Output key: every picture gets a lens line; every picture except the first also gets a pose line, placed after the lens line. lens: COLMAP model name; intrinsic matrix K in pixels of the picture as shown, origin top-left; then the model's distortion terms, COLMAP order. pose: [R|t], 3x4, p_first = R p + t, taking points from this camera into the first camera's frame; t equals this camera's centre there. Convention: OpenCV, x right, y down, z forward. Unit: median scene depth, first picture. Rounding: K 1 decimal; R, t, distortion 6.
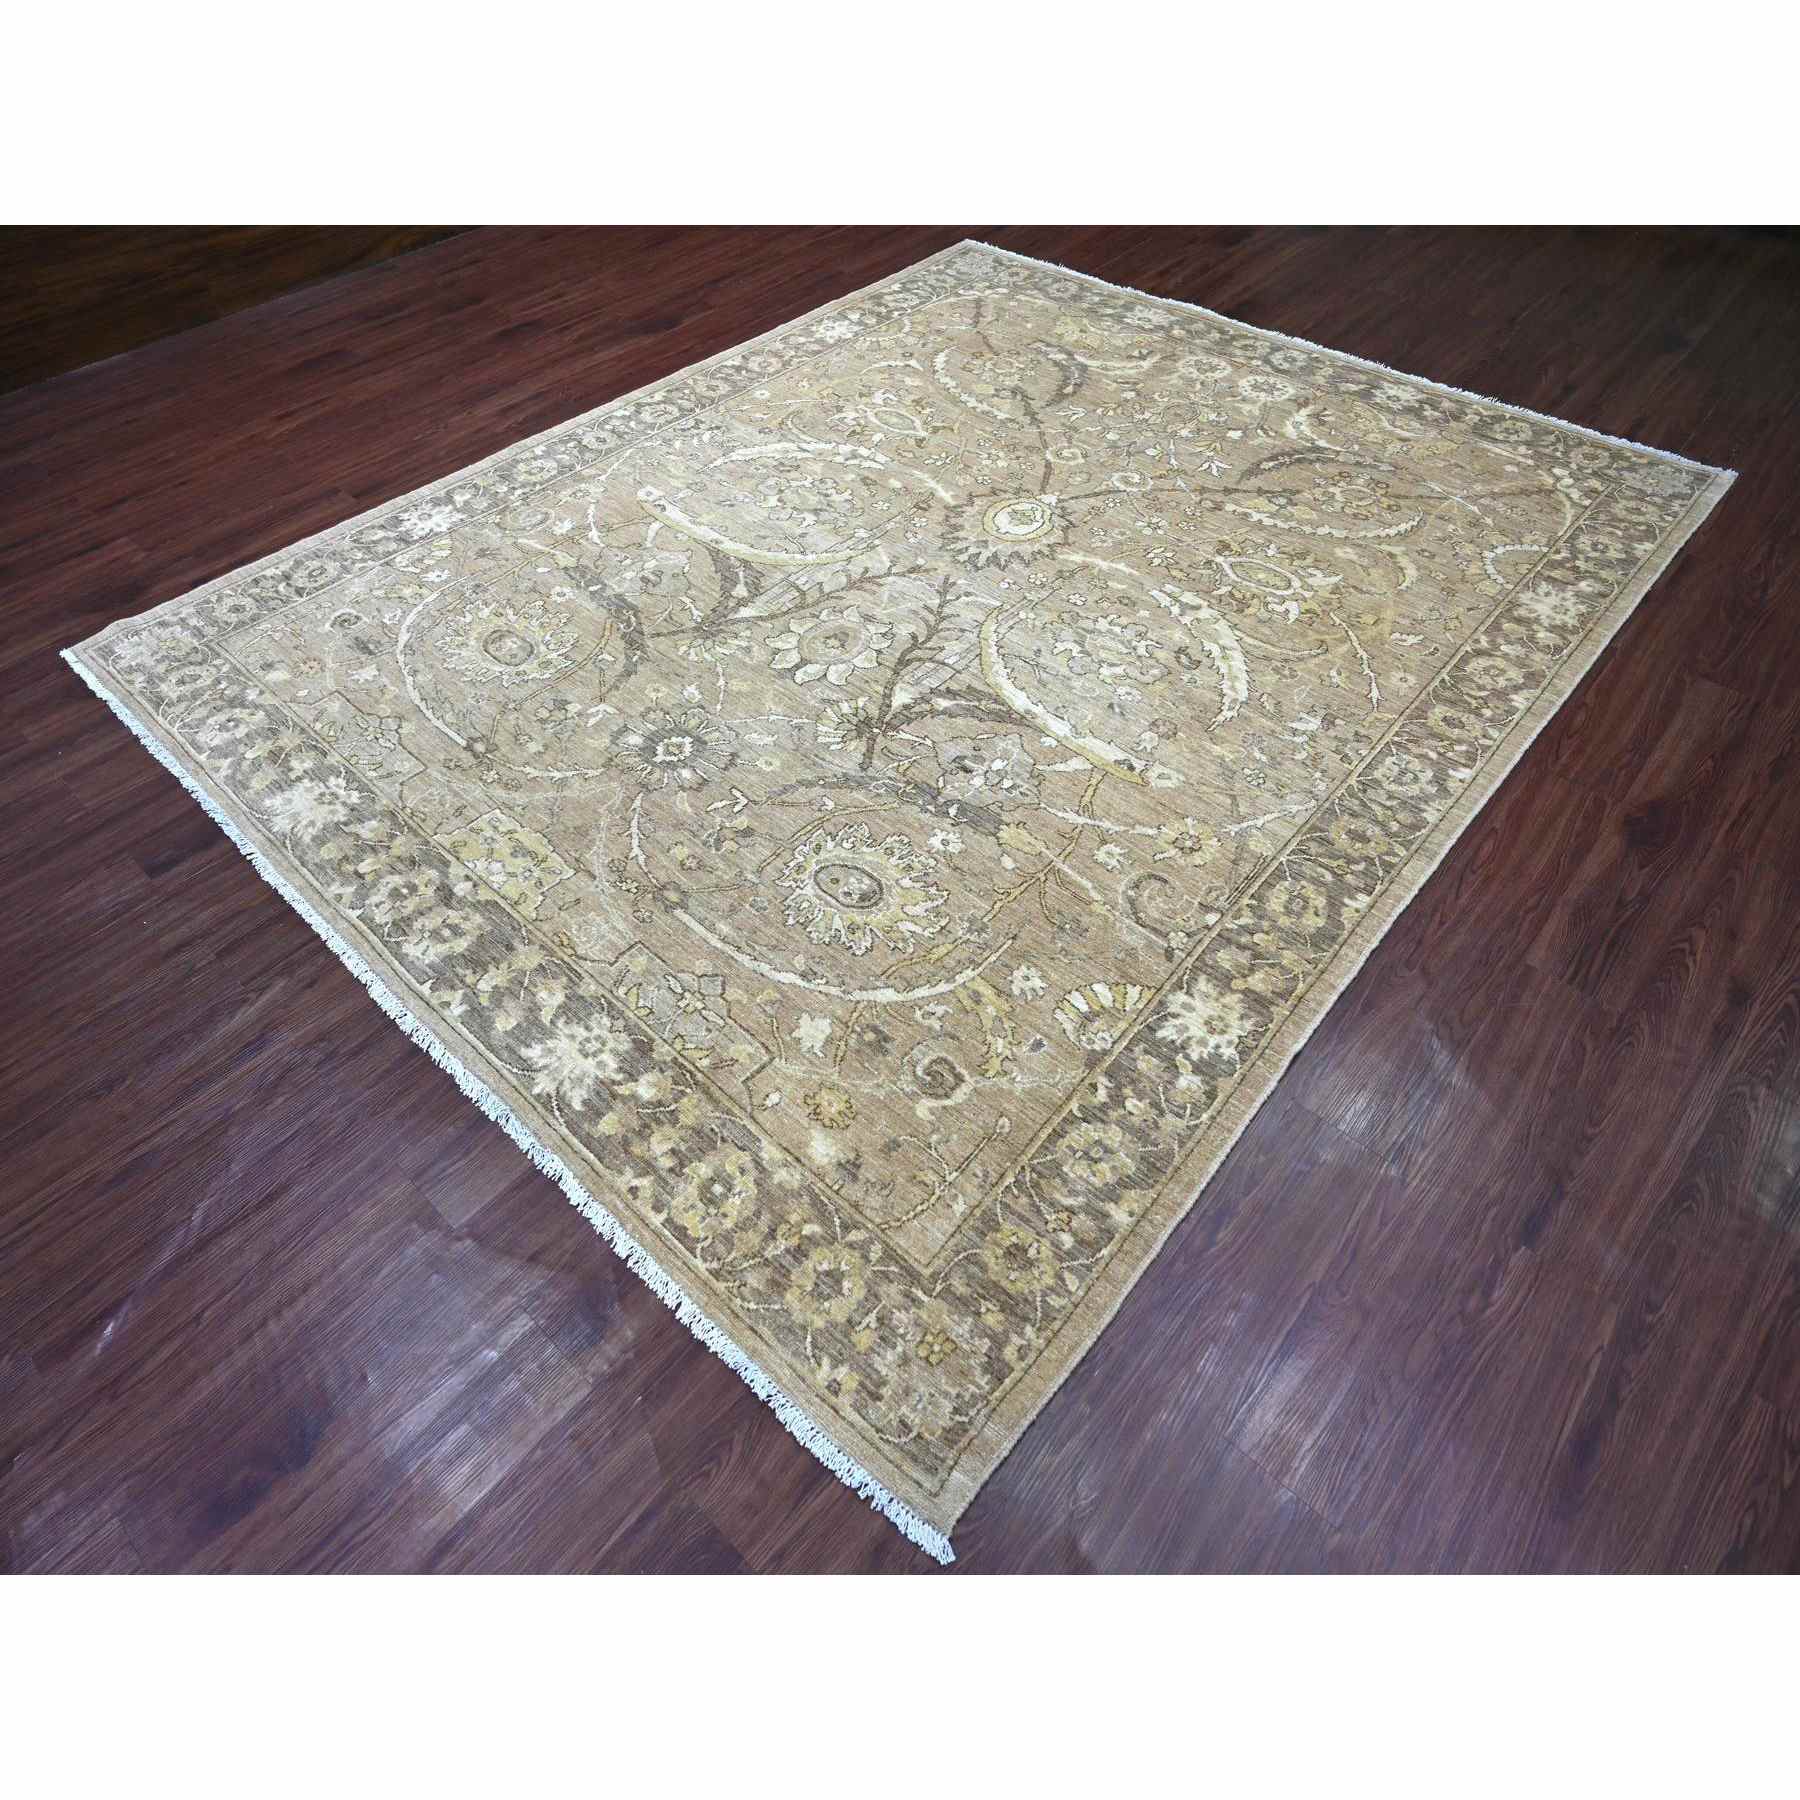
lens RADIAL K [[1005.9, 0, 928.8], [0, 1005.9, 899.7], [0, 0, 1]] dist [-0.008092, 0.000921]
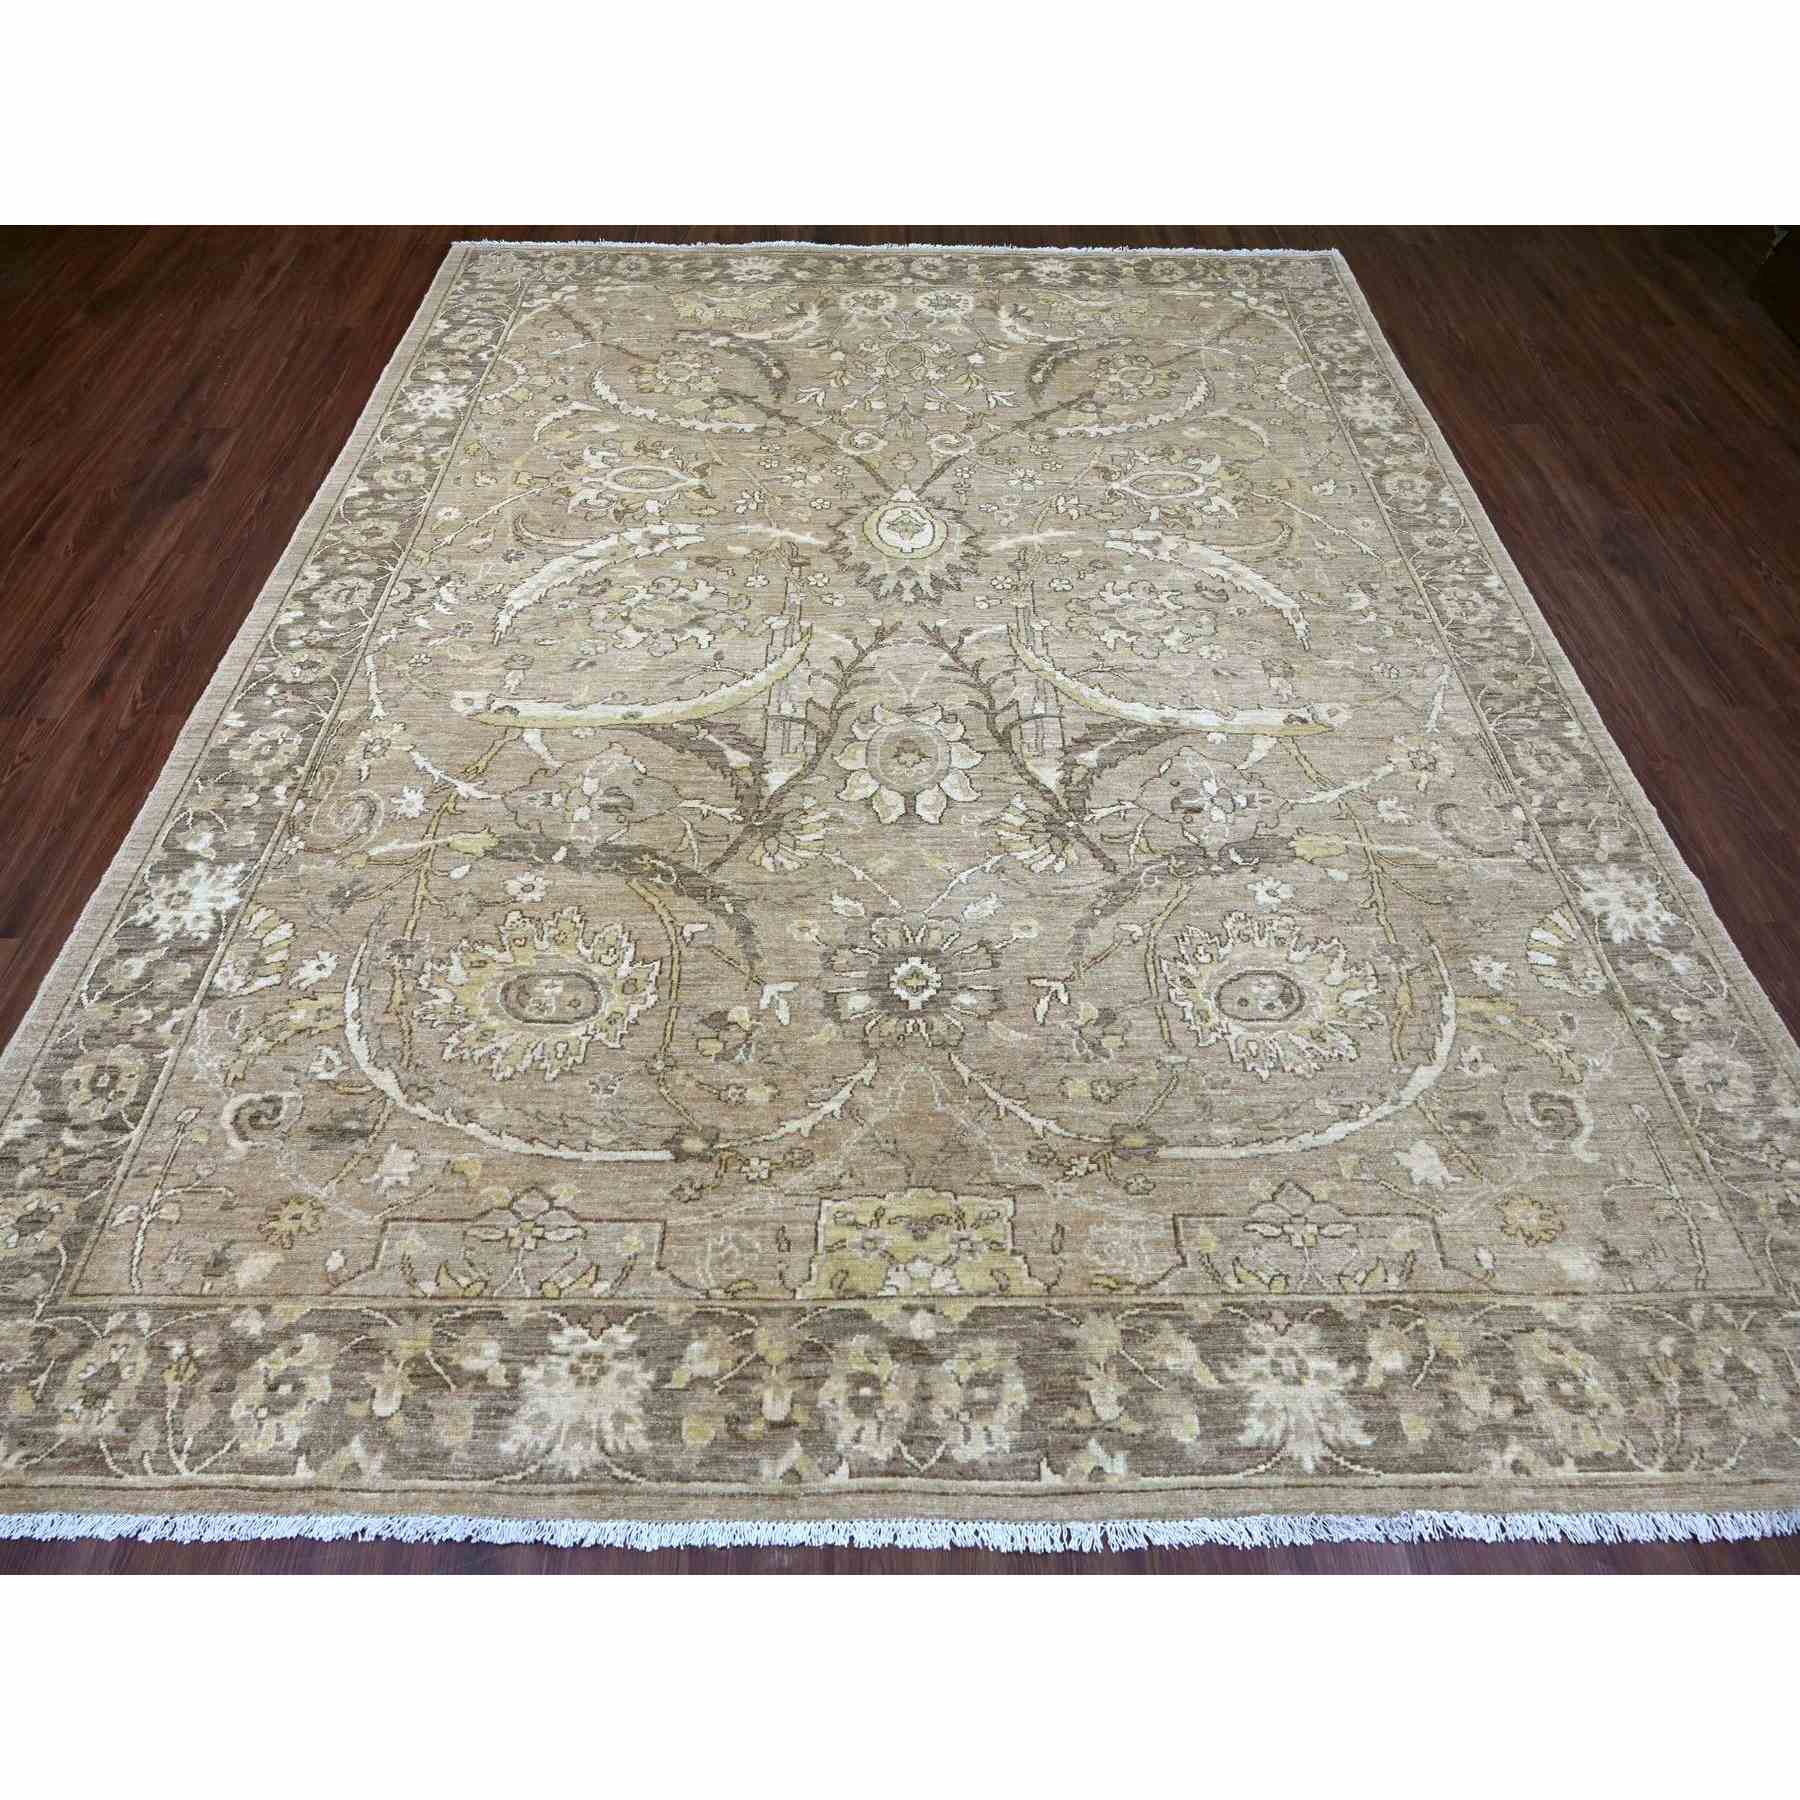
lens RADIAL K [[1005.9, 0, 928.8], [0, 1005.9, 899.7], [0, 0, 1]] dist [-0.008092, 0.000921]
pose [[0.748113, -0.529360, 0.400132, -0.491302], [0.505672, 0.845245, 0.172792, -0.311656], [-0.429678, 0.073067, 0.900021, 0.314839]]
